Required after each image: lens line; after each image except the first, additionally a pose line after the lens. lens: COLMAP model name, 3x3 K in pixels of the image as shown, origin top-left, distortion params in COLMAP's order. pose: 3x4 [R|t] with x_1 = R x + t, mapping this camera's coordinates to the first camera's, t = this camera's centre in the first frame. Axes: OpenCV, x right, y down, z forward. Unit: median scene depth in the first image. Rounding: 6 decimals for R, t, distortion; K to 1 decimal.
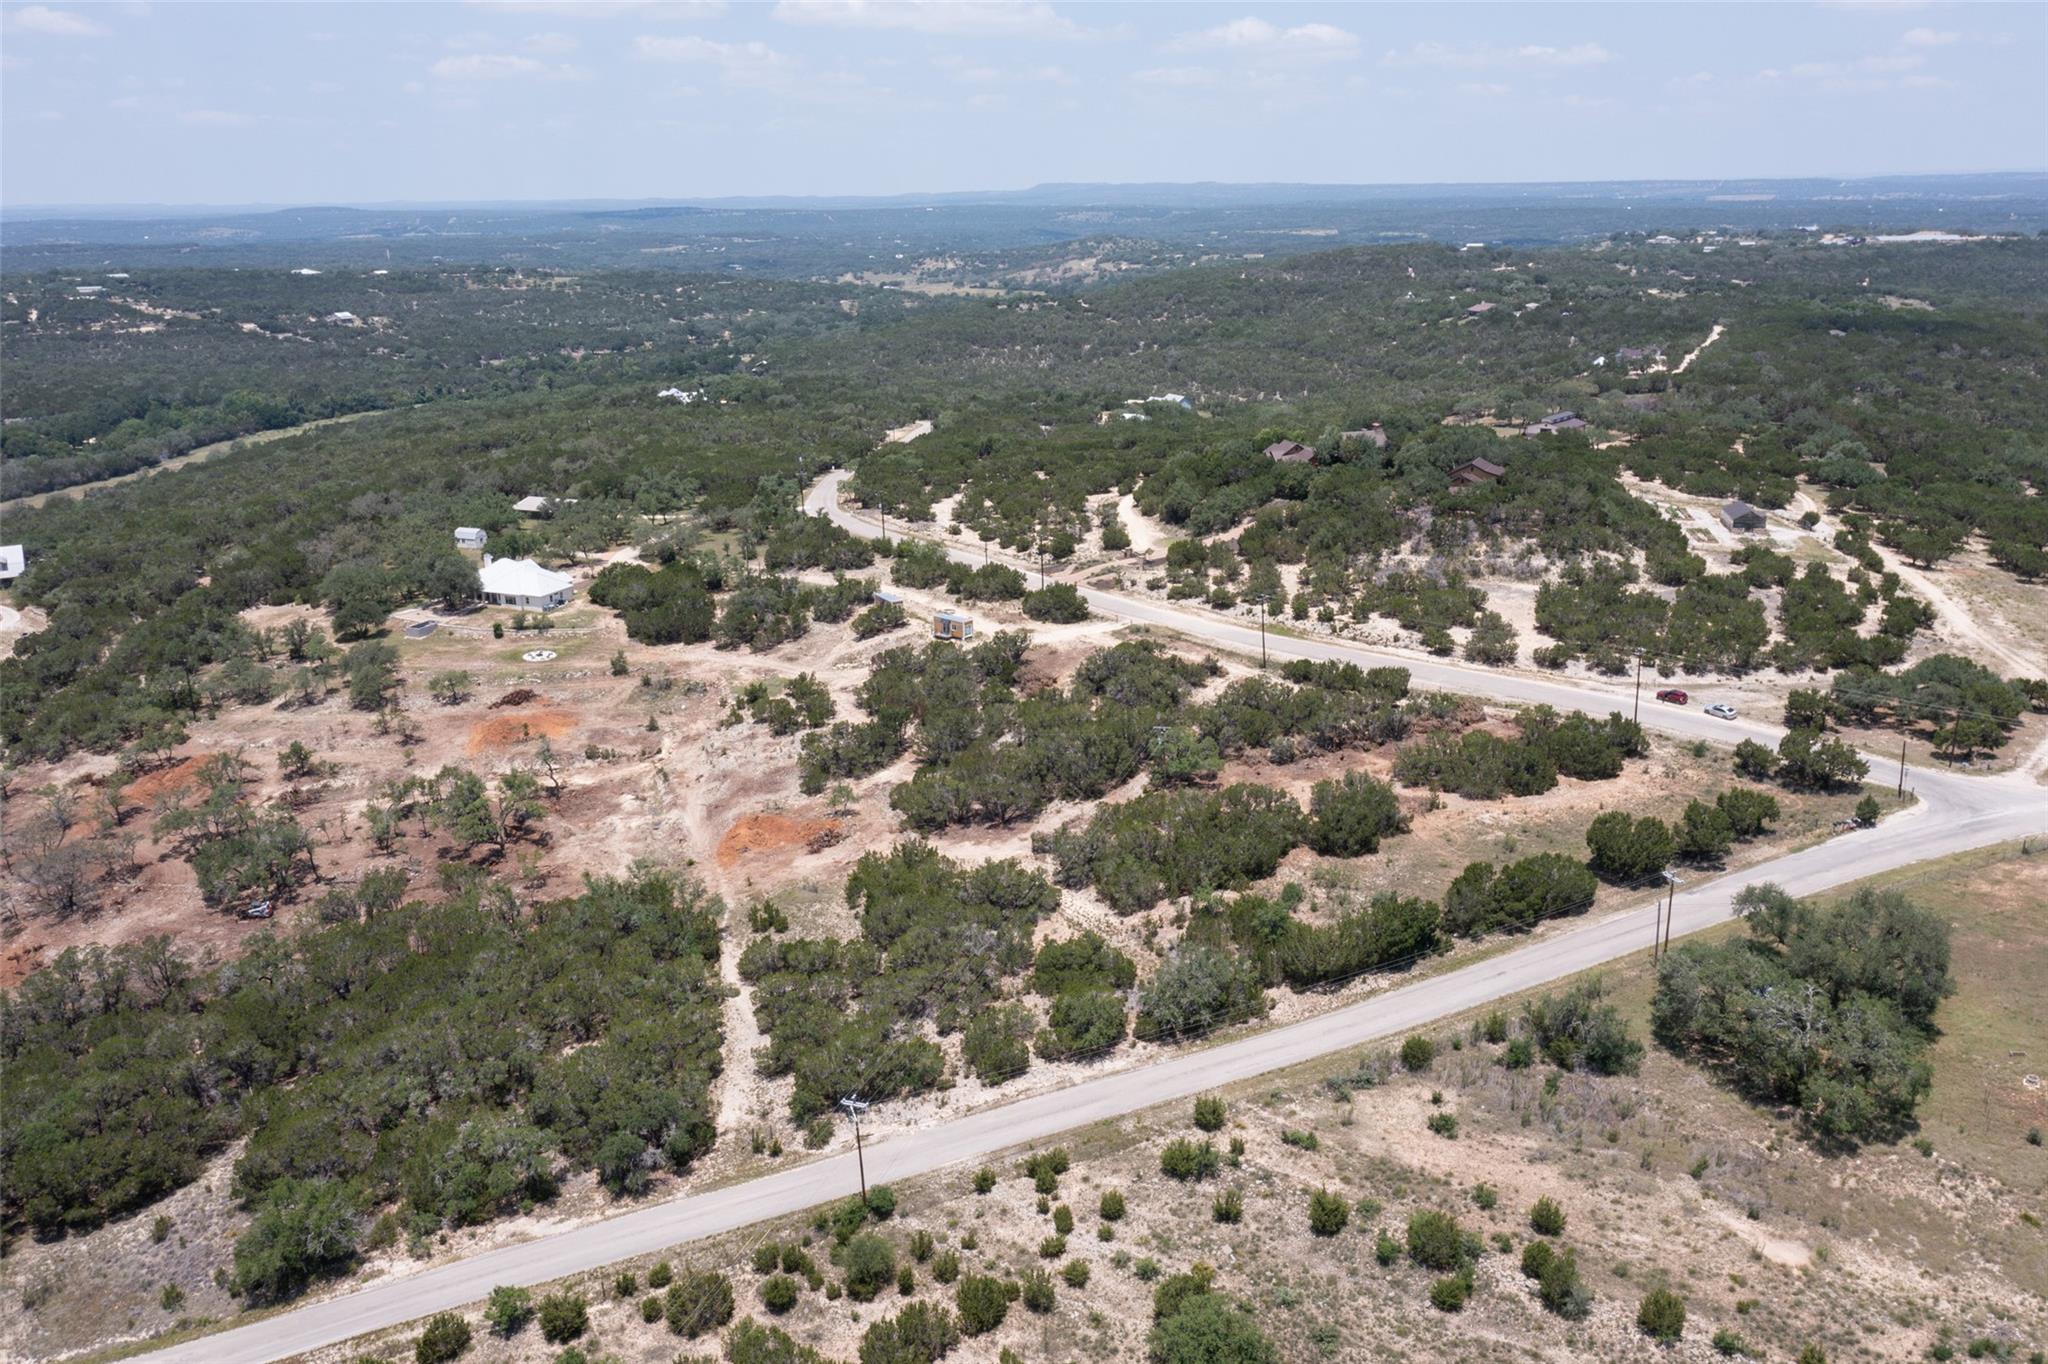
lens RADIAL K [[1609.1, 0, 1025.1], [0, 1609.1, 682.2], [0, 0, 1]] dist [-0.002395, 0.006909]
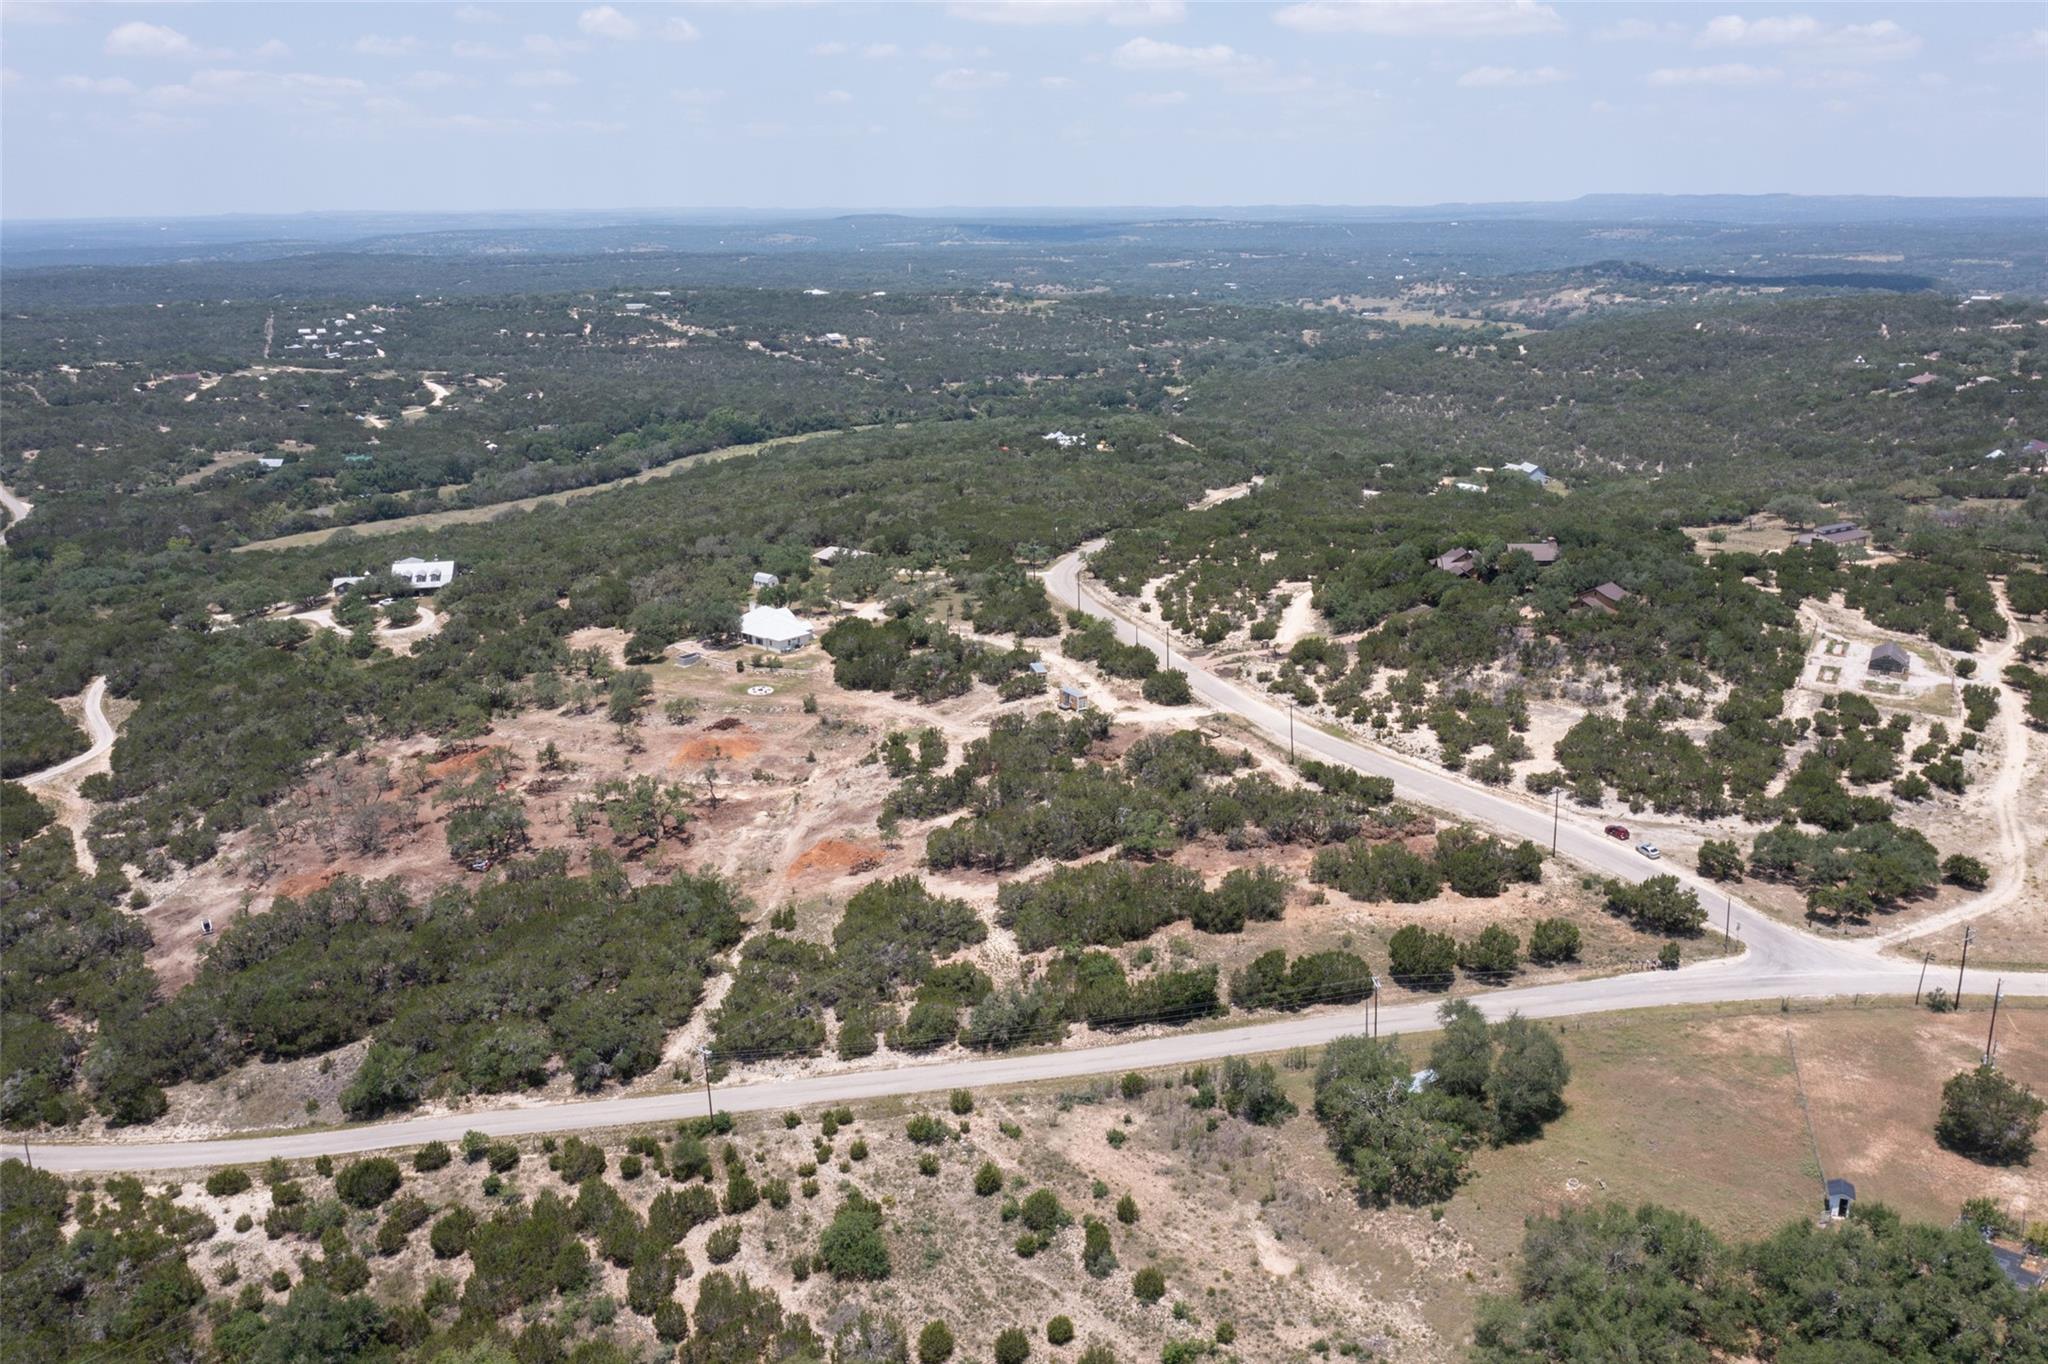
lens RADIAL K [[1609.1, 0, 1024.0], [0, 1609.1, 683.7], [0, 0, 1]] dist [-0.002395, 0.006909]
pose [[0.954558, 0.091849, -0.283518, 0.340612], [-0.094267, 0.995534, 0.005134, -0.064507], [0.282723, 0.021826, 0.958953, -0.200811]]
